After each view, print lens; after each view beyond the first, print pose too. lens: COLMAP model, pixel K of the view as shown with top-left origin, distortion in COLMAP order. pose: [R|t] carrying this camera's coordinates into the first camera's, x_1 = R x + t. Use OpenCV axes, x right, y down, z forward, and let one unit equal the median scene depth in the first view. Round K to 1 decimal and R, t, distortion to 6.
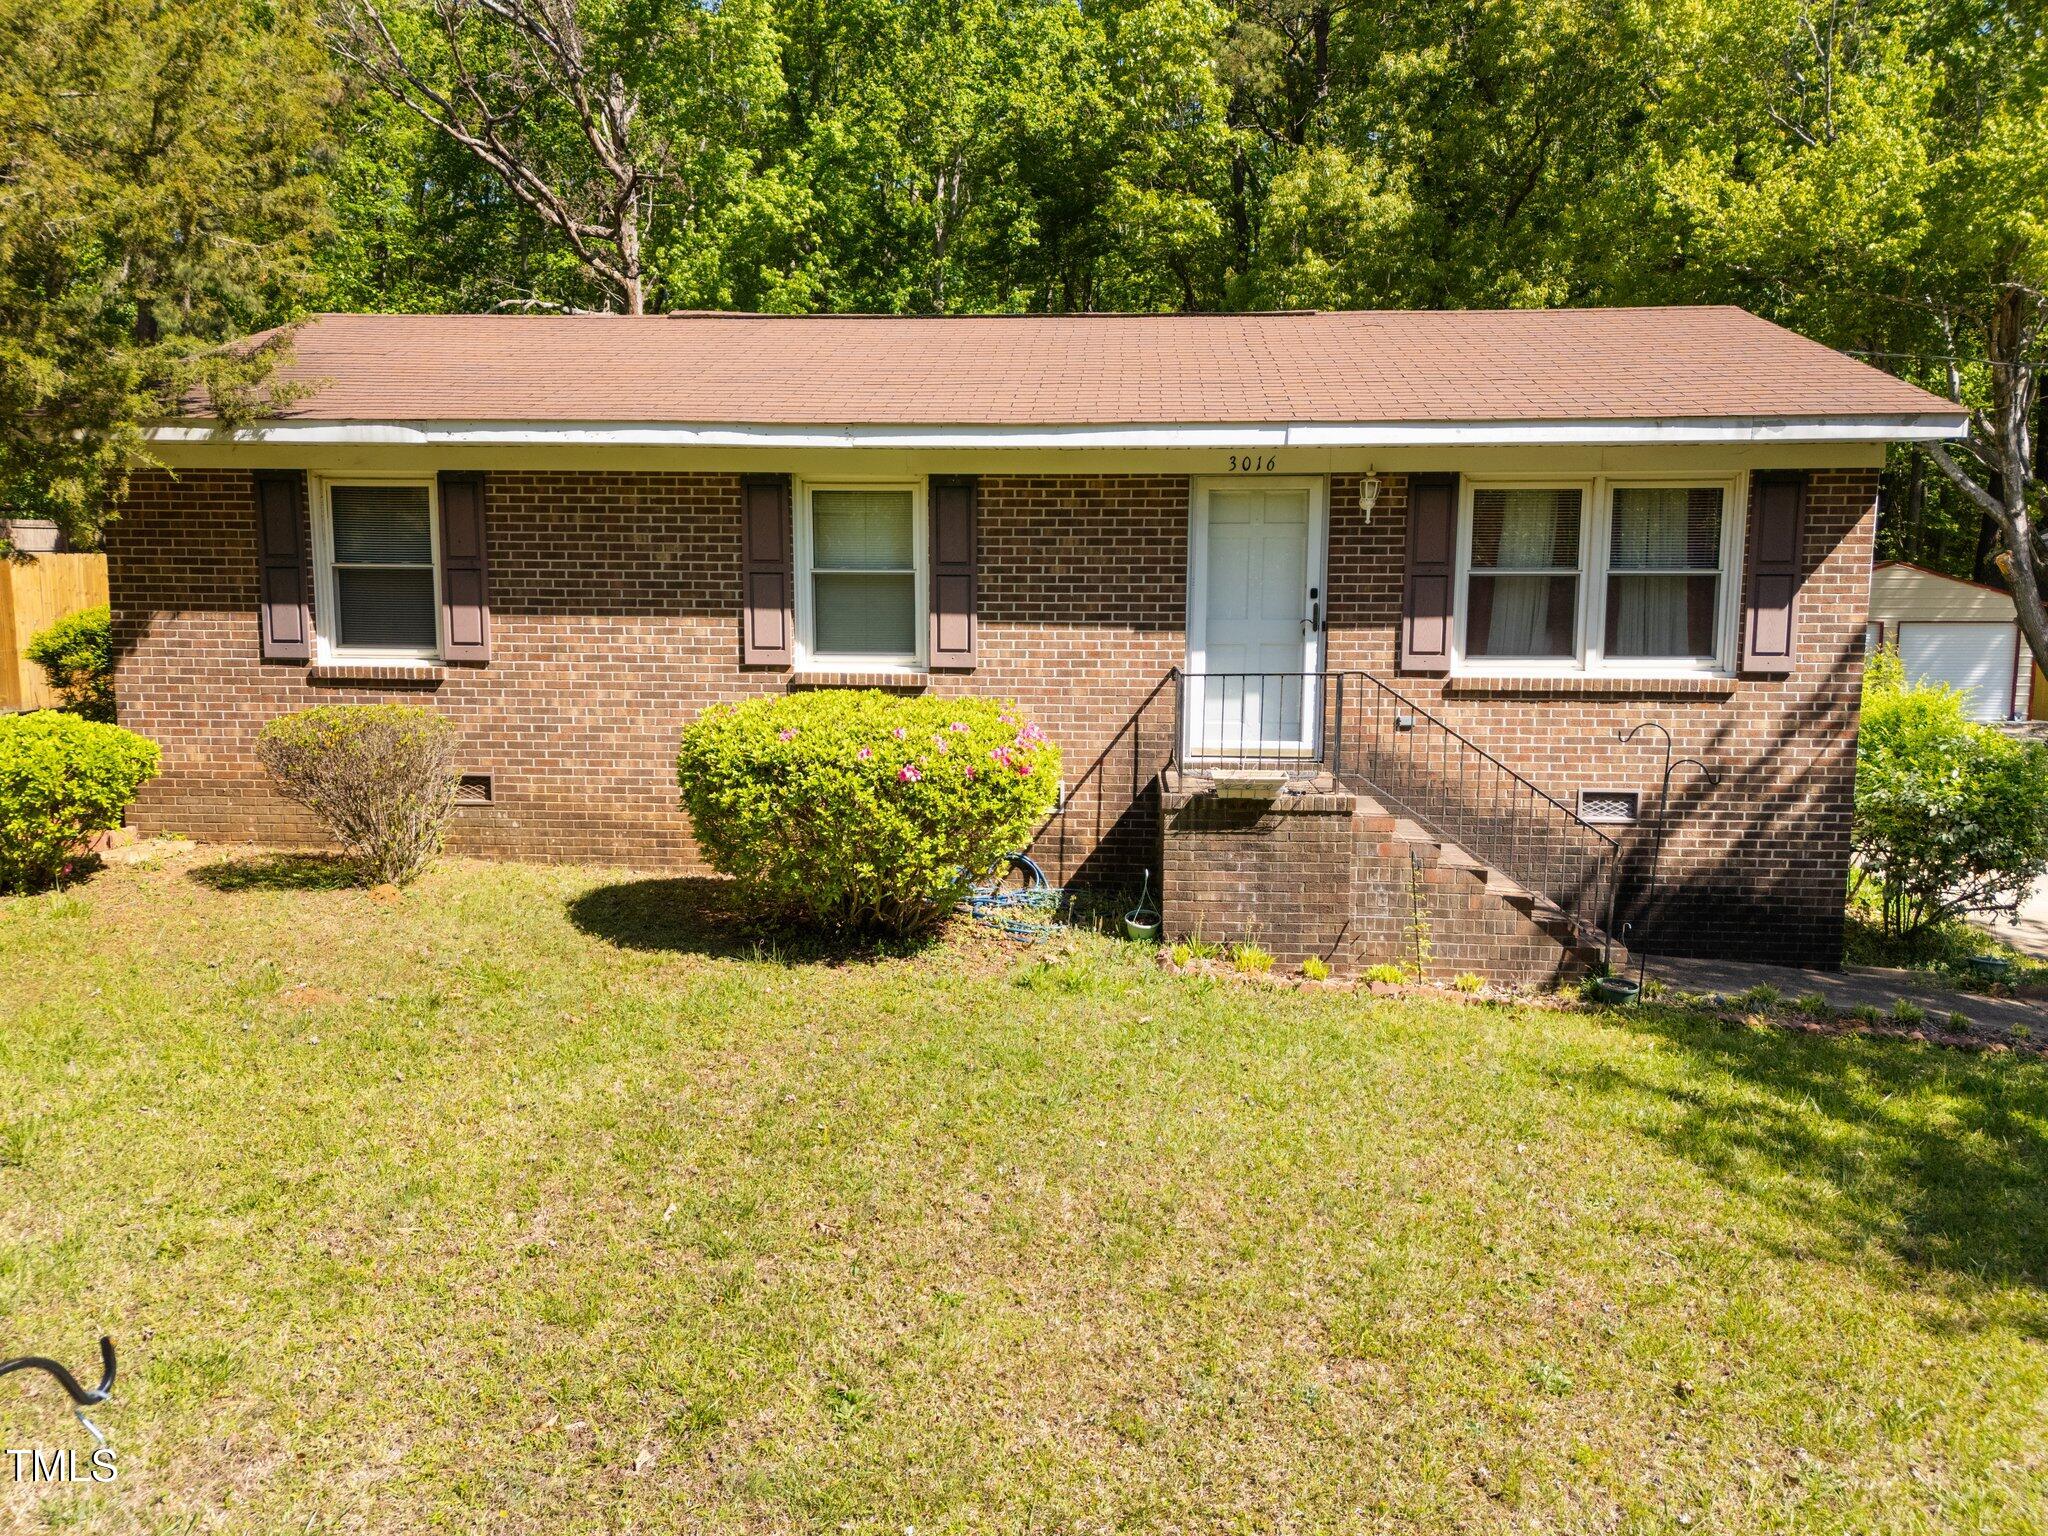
lens RADIAL K [[1494.5, 0, 995.3], [0, 1494.5, 765.3], [0, 0, 1]] dist [0.114635, -0.218045]
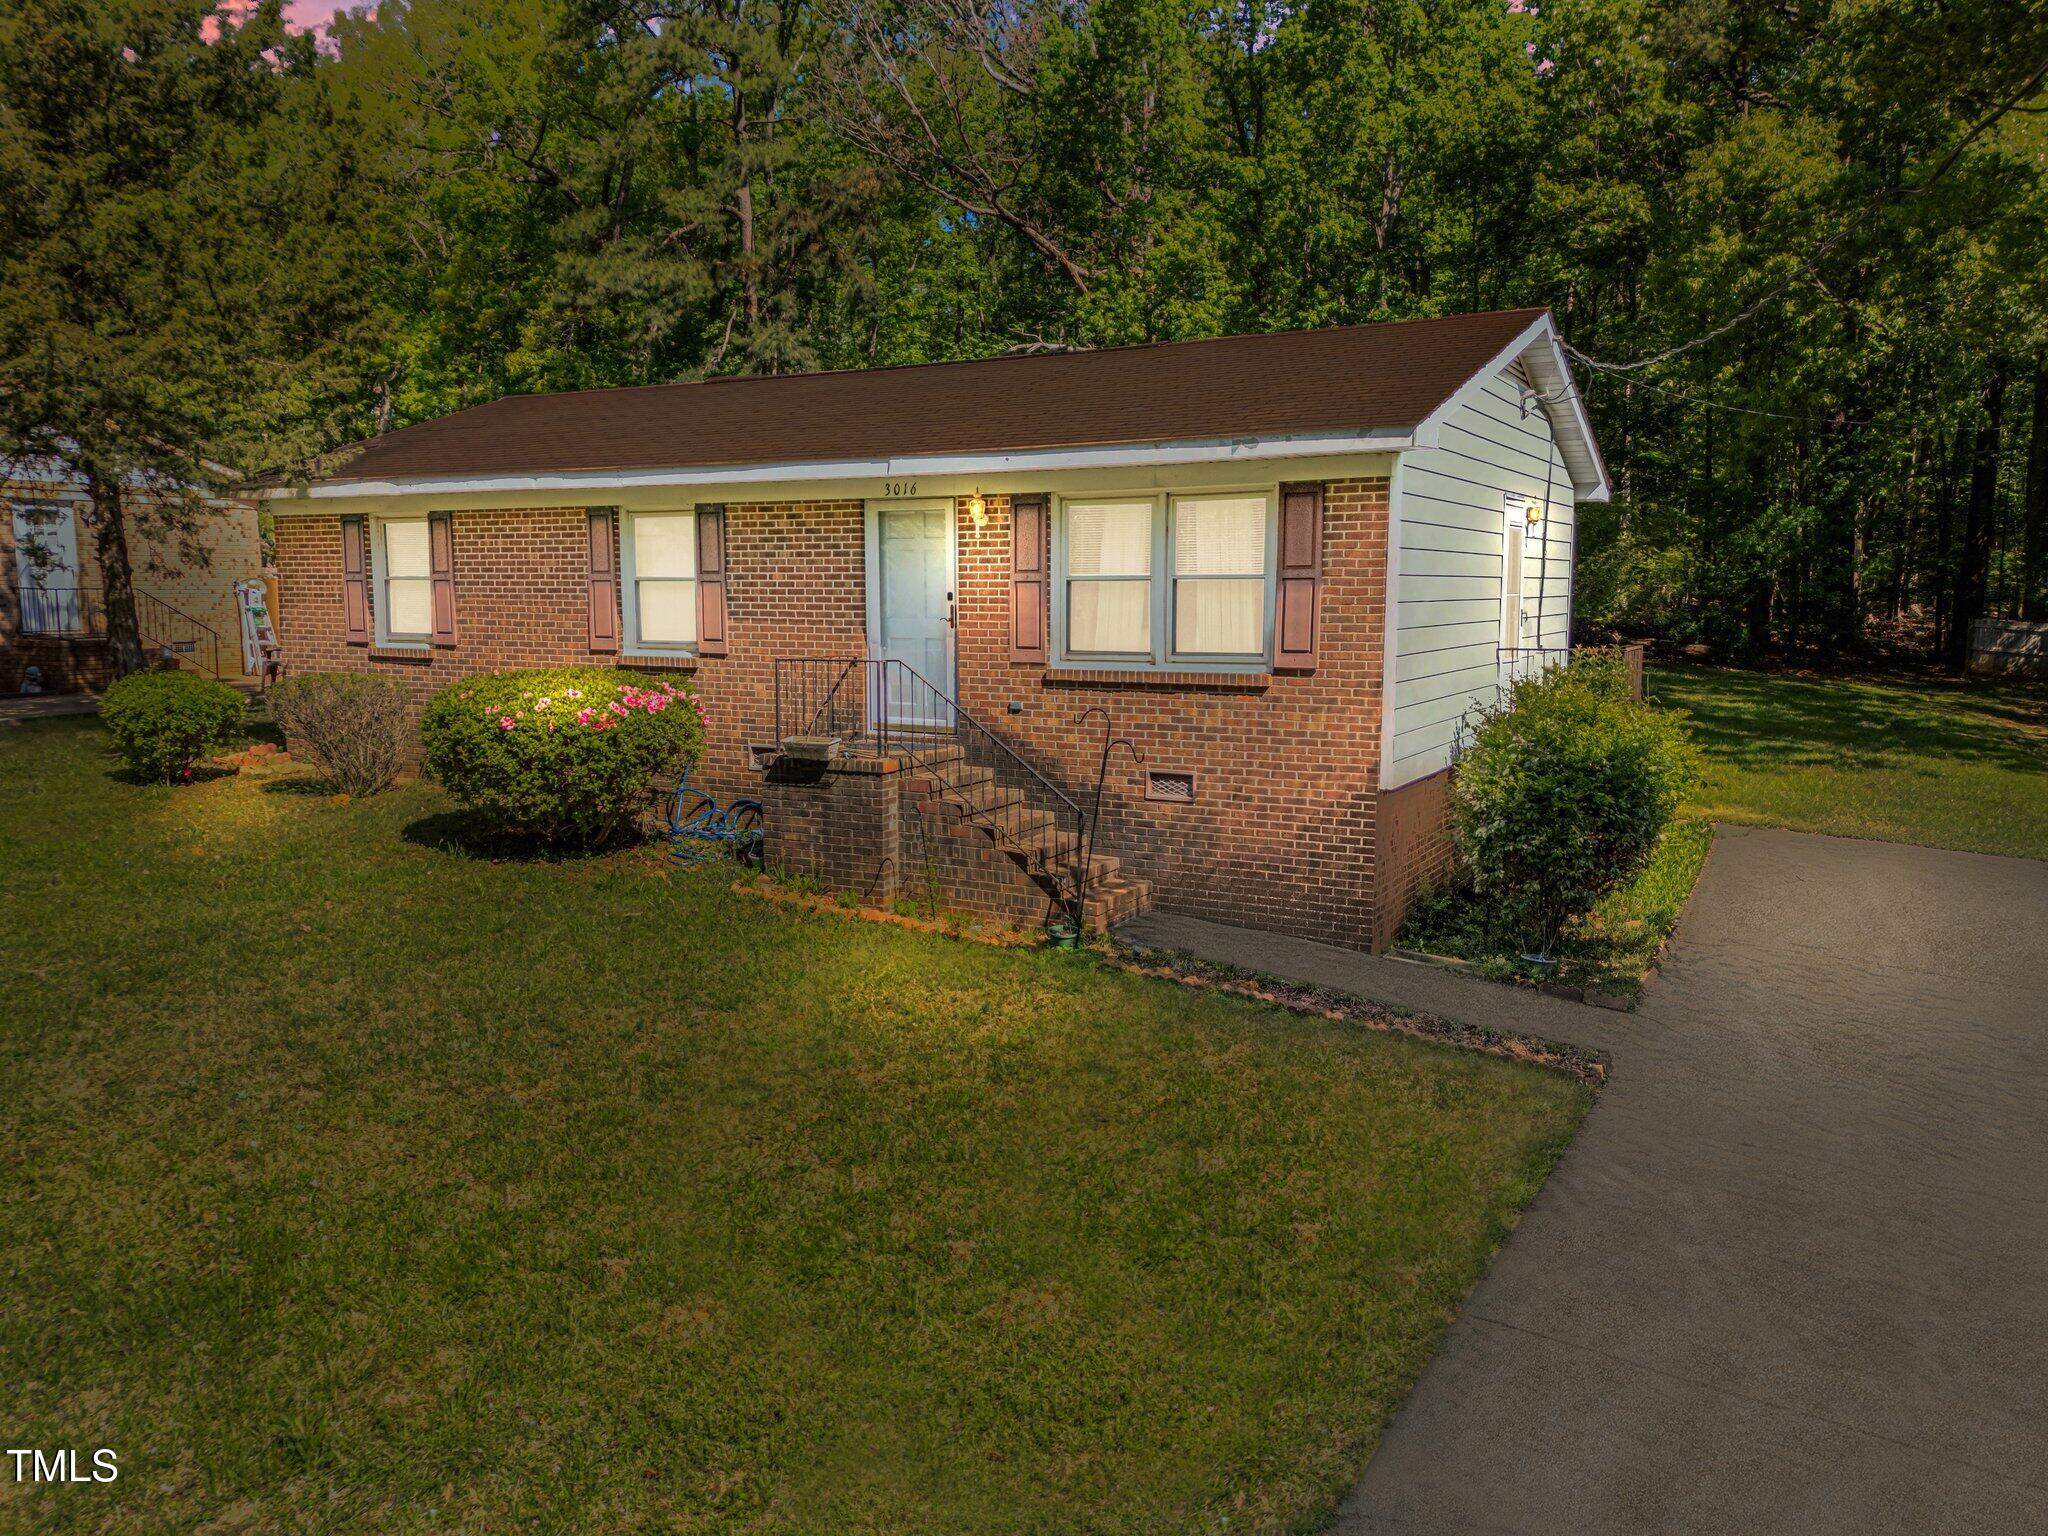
lens RADIAL K [[1481.6, 0, 1024.0], [0, 1481.6, 768.0], [0, 0, 1]] dist [0.076873, -0.071899]
pose [[0.909790, 0.045245, -0.412597, 0.751170], [-0.046068, 0.998907, 0.007957, 0.010124], [0.412505, 0.011769, 0.910879, -0.048927]]
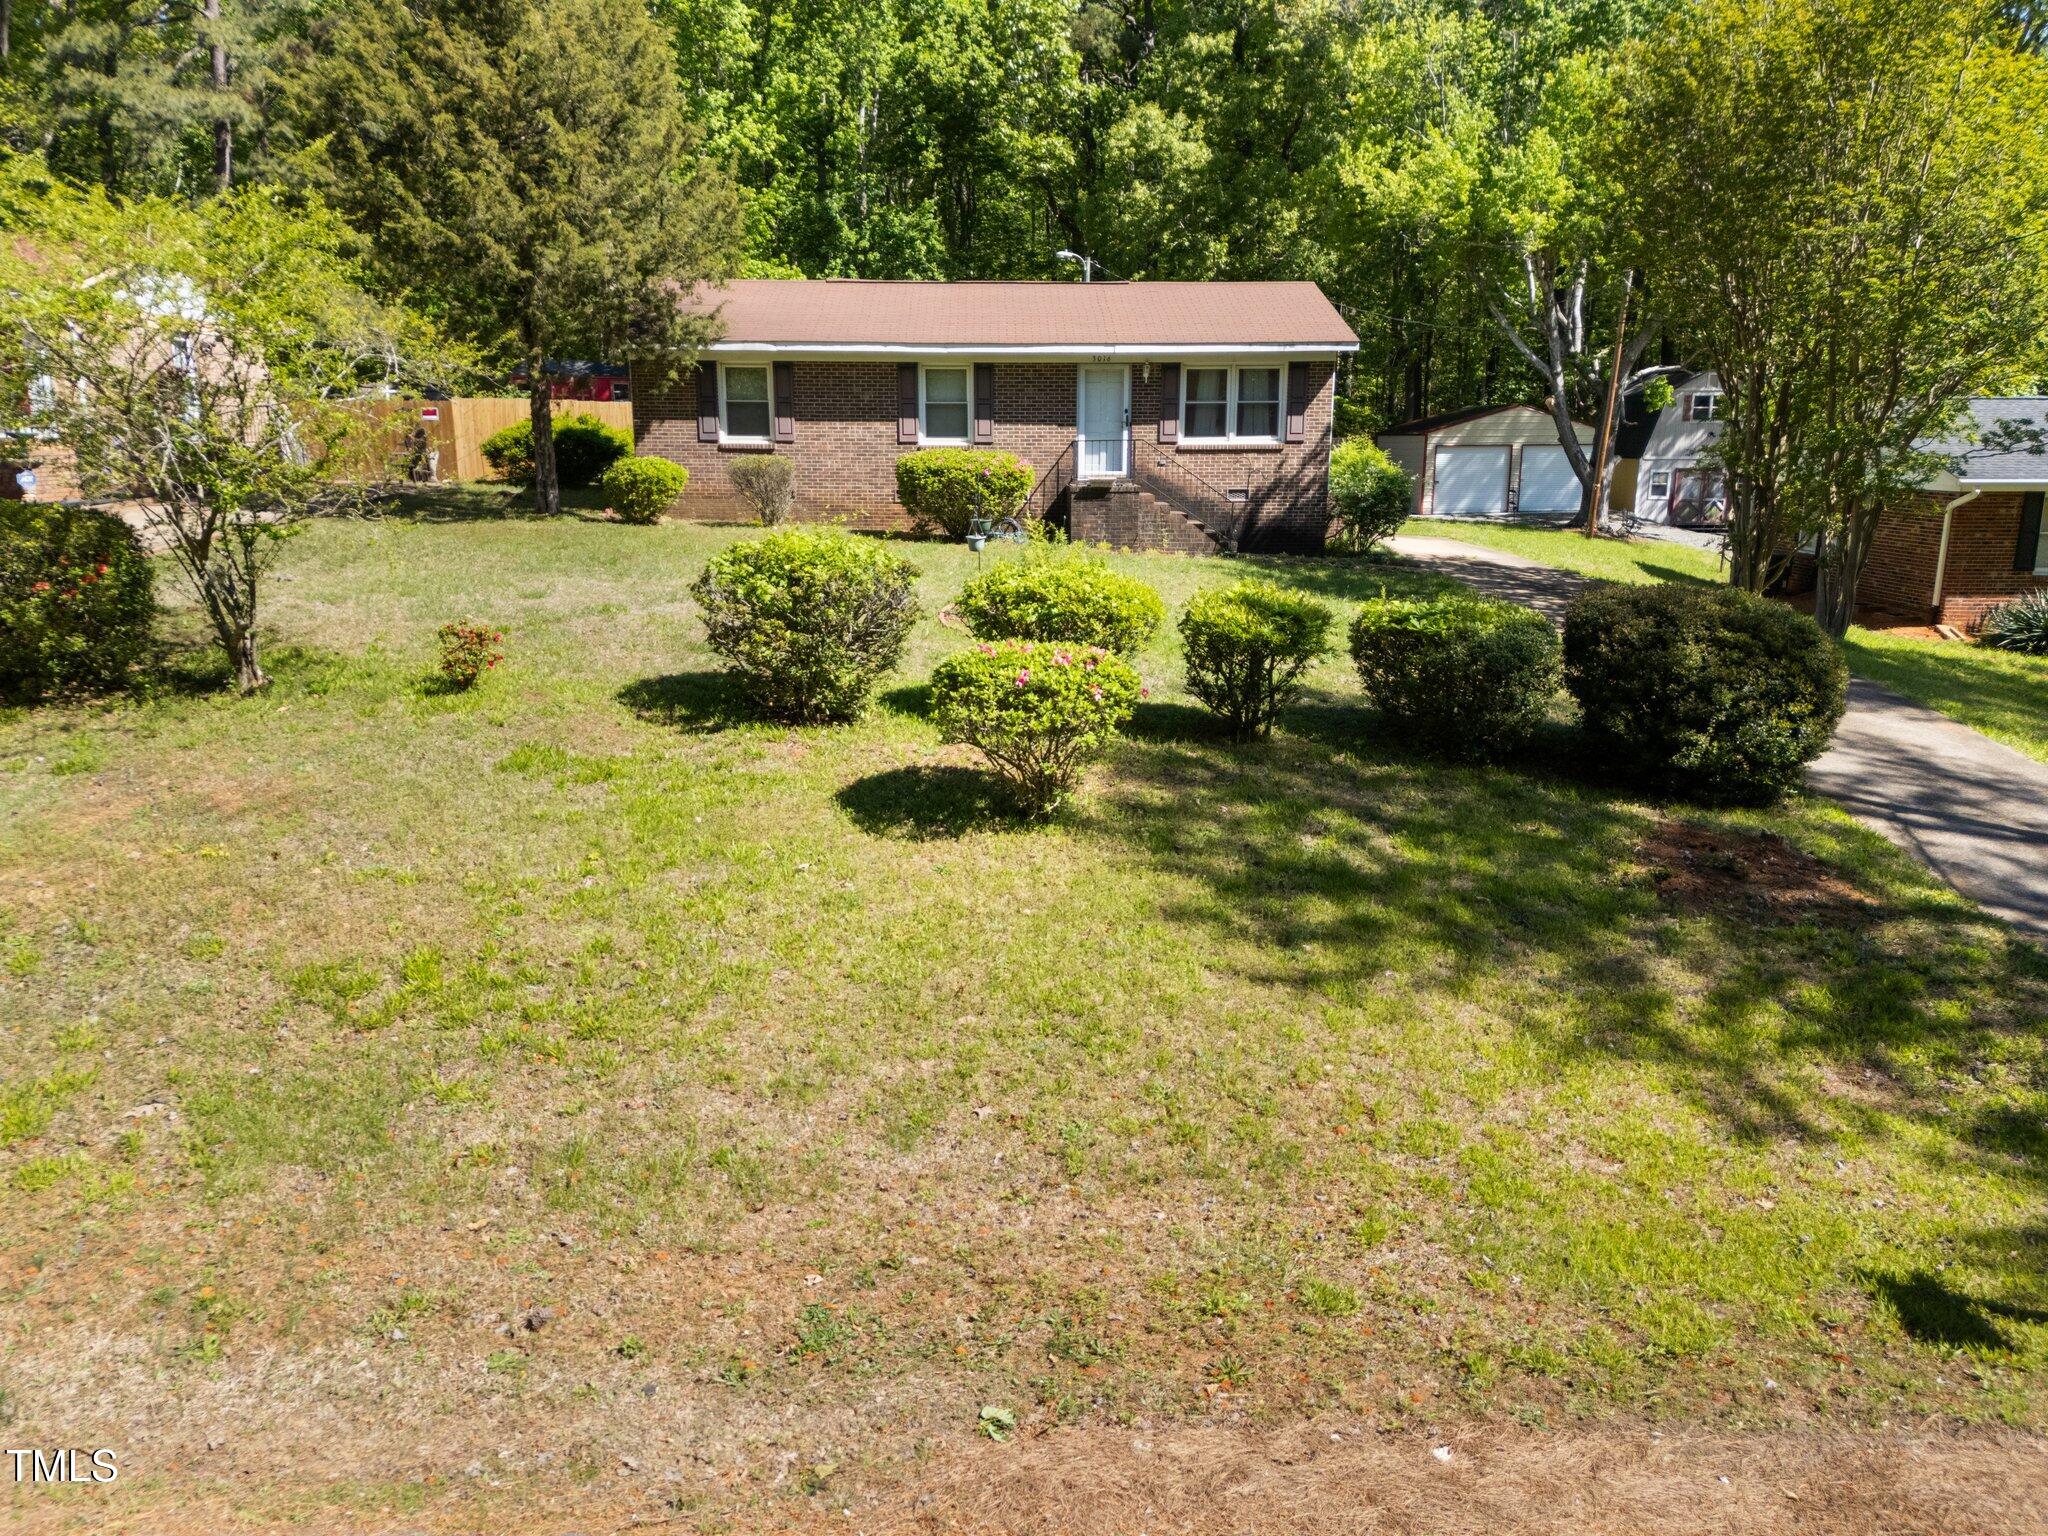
lens RADIAL K [[1494.5, 0, 995.3], [0, 1494.5, 765.3], [0, 0, 1]] dist [0.114635, -0.218045]
pose [[0.994839, -0.025940, 0.098099, -0.270132], [0.016574, 0.995328, 0.095114, 0.233488], [-0.100108, -0.092997, 0.990621, -1.534515]]
